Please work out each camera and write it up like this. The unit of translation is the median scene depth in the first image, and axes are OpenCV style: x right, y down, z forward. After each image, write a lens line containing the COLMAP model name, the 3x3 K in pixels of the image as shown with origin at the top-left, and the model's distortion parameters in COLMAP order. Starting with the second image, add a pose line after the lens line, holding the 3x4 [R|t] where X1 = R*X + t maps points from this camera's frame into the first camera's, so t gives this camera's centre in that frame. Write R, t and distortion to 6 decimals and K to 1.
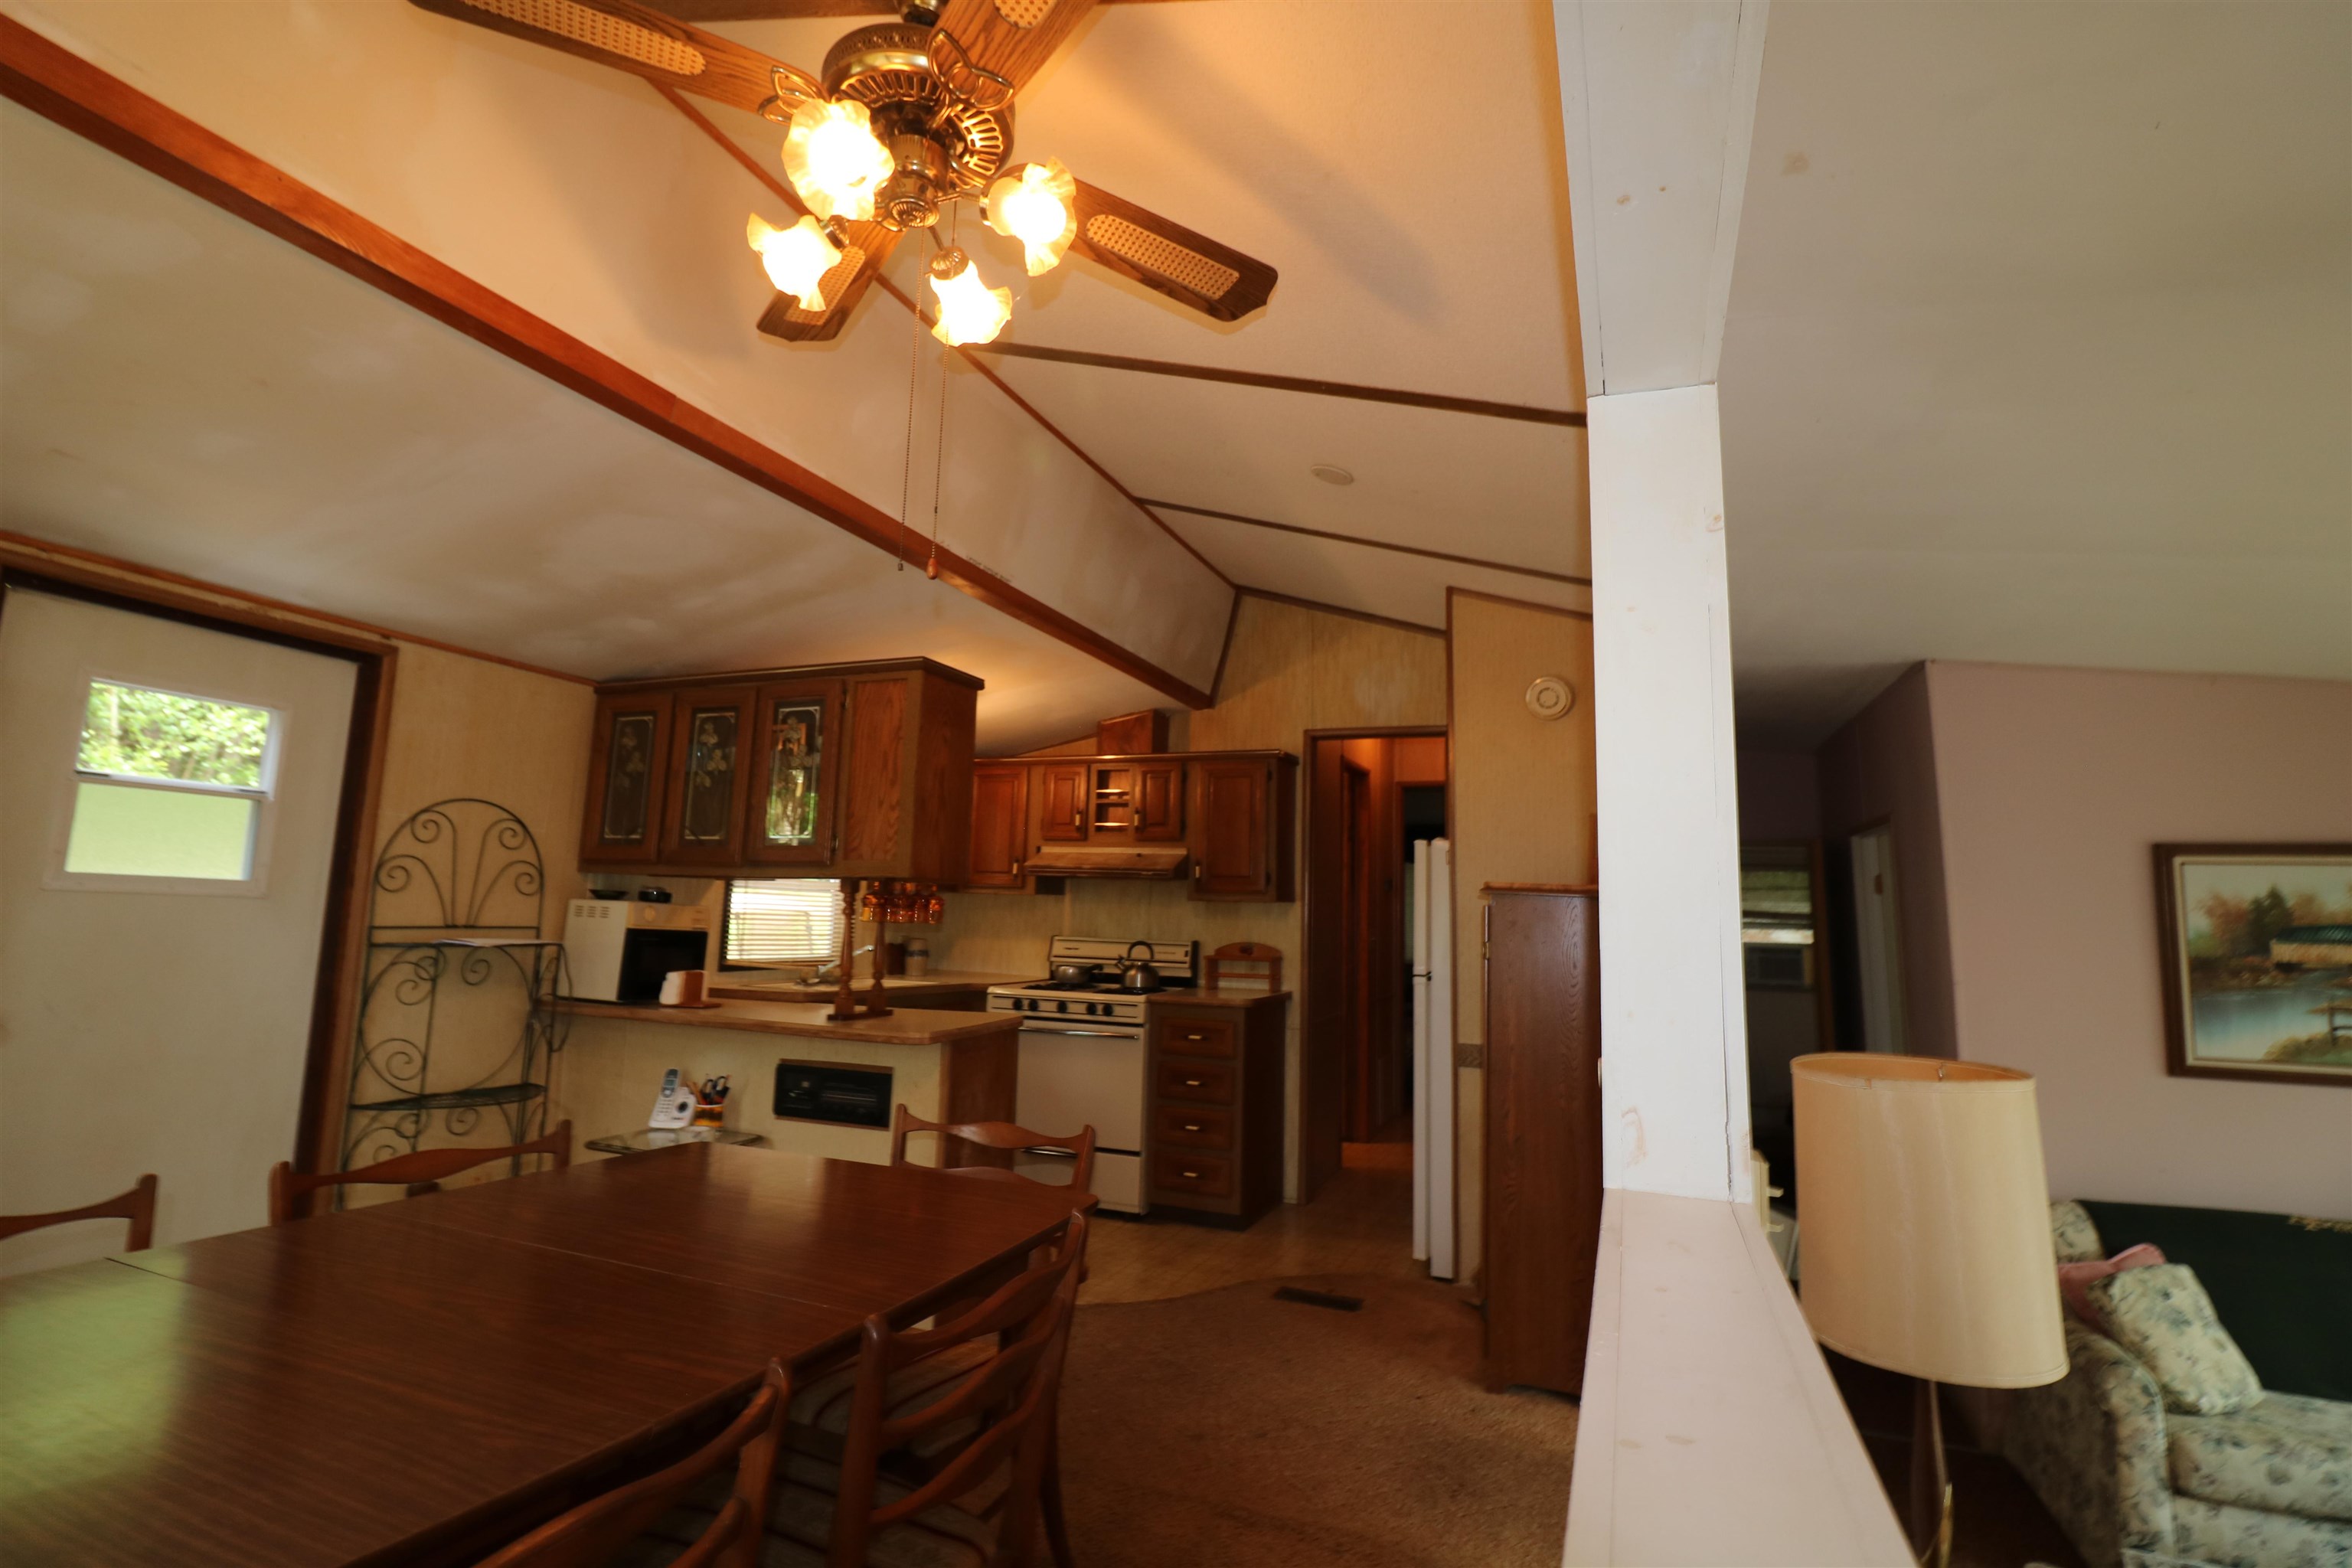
lens RADIAL K [[1089.4, 0, 1175.5], [0, 1089.4, 761.3], [0, 0, 1]] dist [-0.005914, -0.007312]
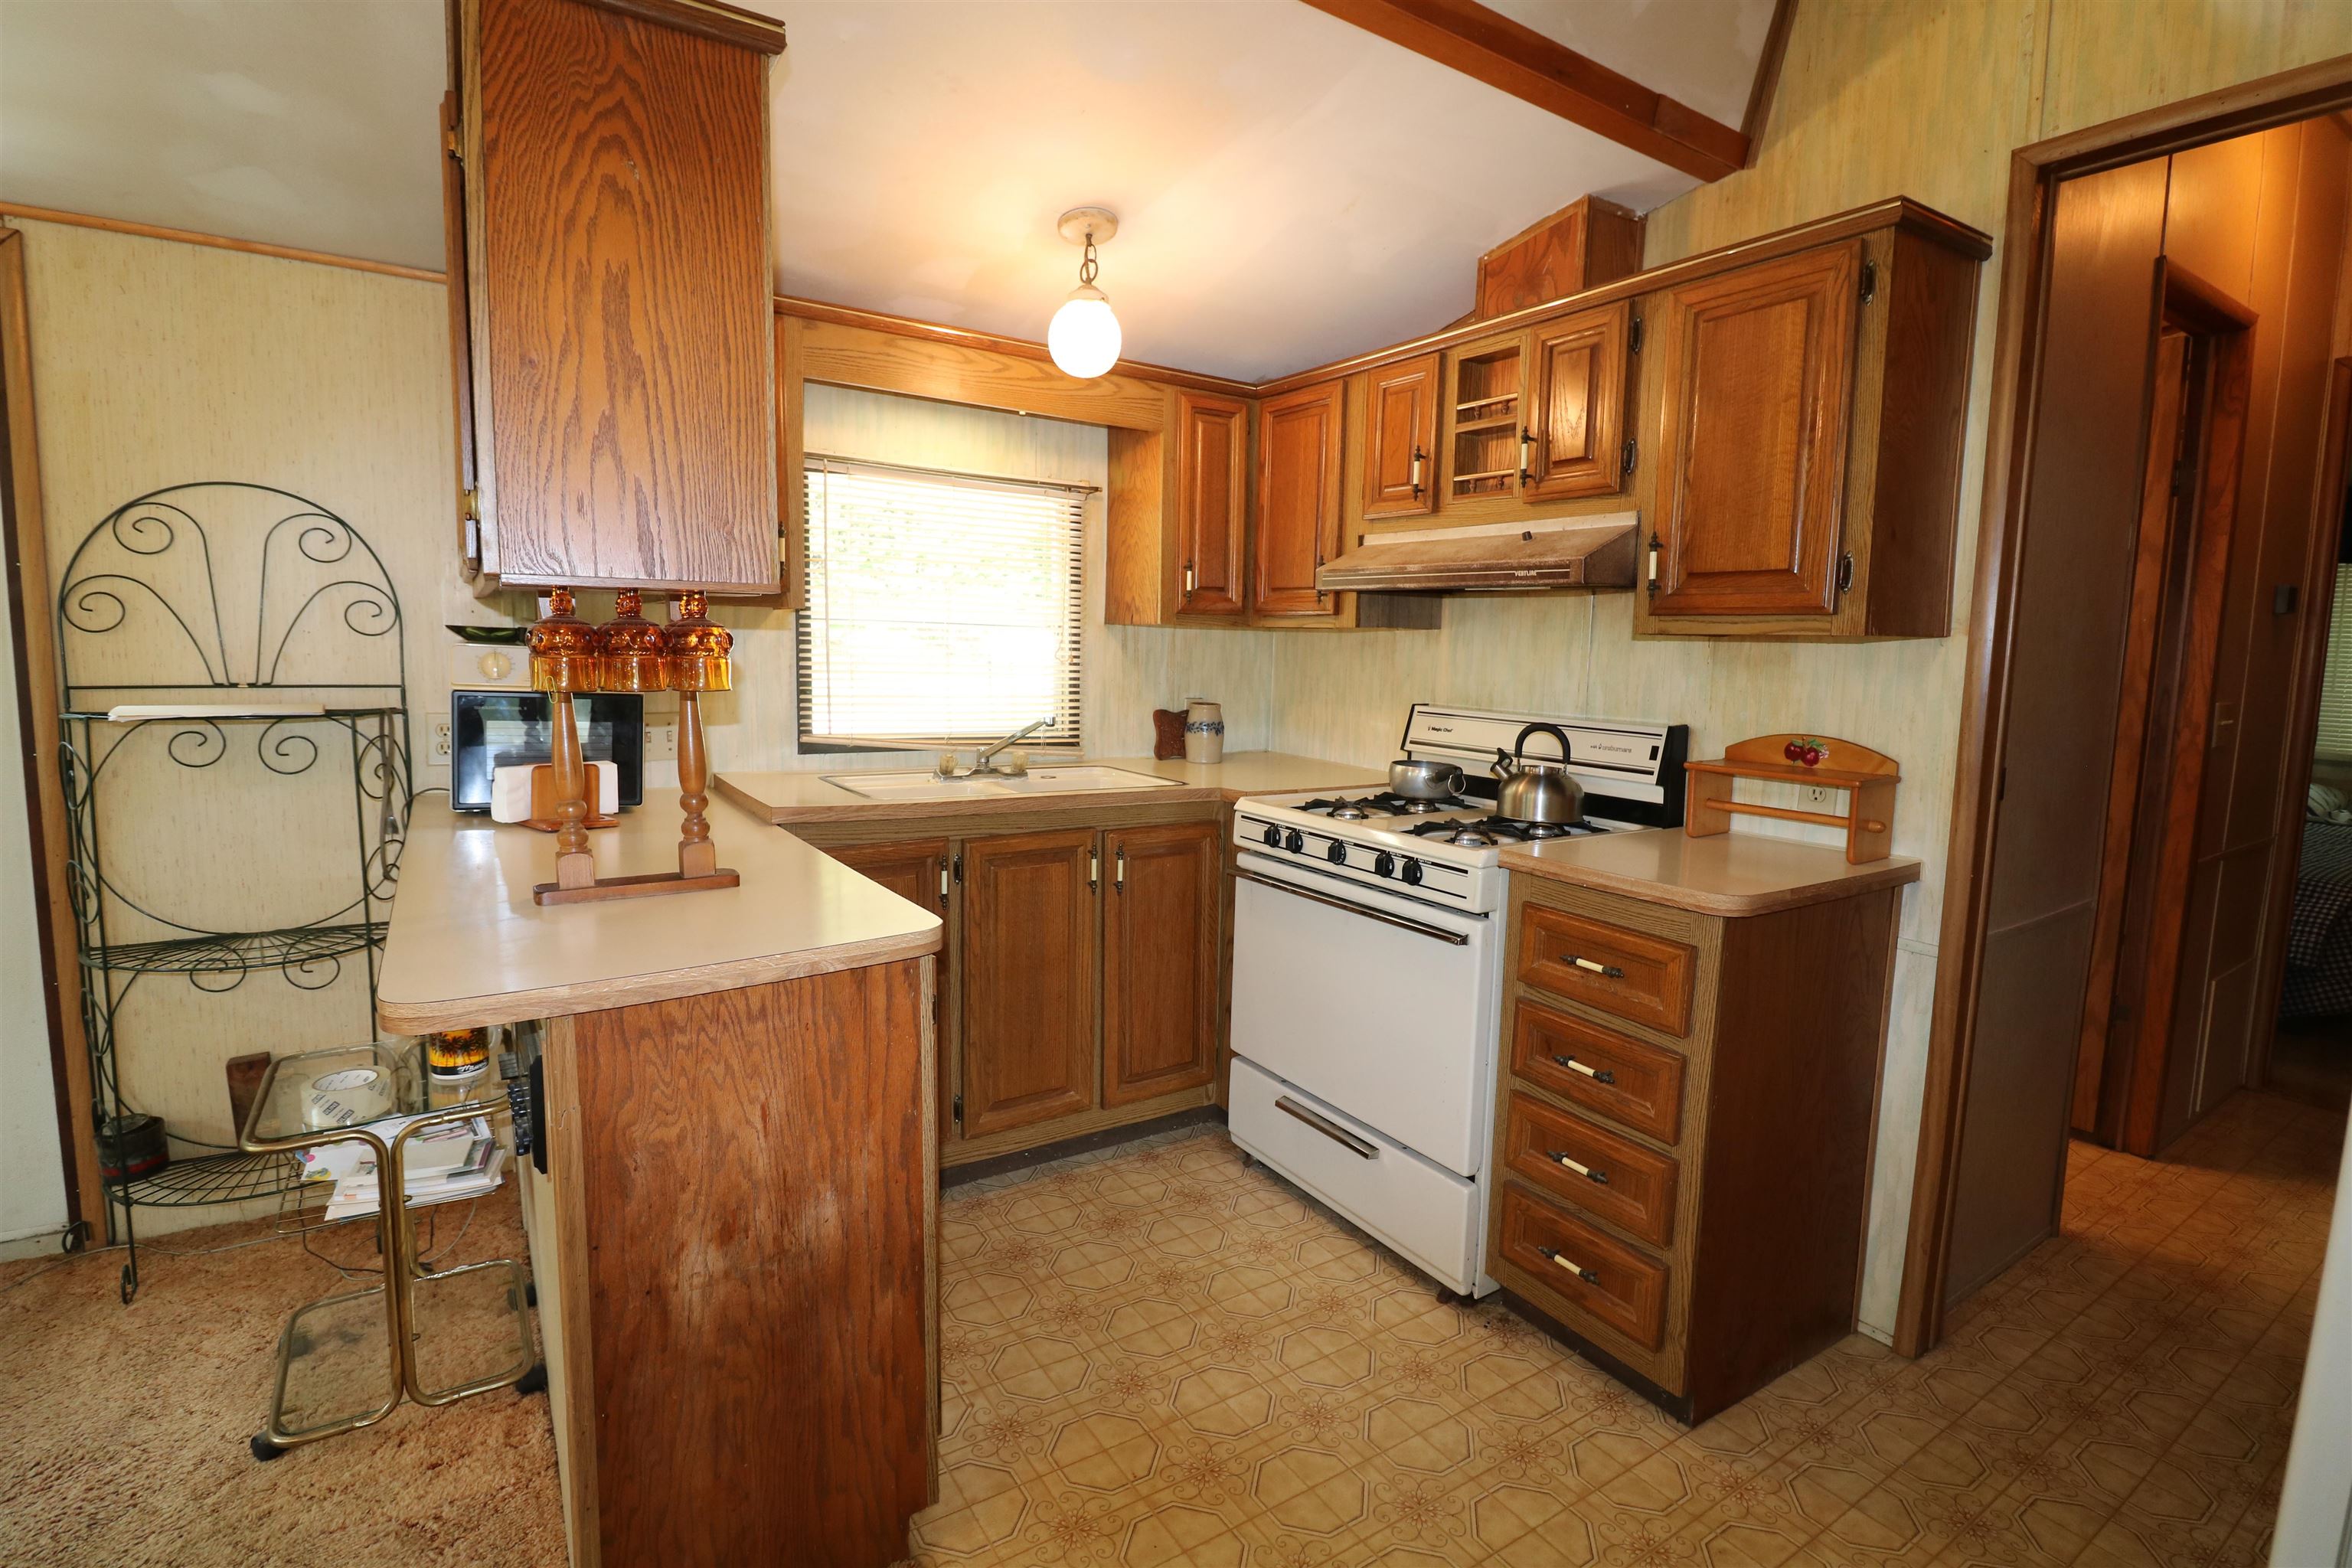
lens RADIAL K [[1089.4, 0, 1175.5], [0, 1089.4, 761.3], [0, 0, 1]] dist [-0.005914, -0.007312]
pose [[0.819774, 0.056091, -0.569933, 0.107602], [0.077755, 0.975075, 0.207803, 0.071688], [0.567384, -0.214667, 0.794981, 0.535788]]
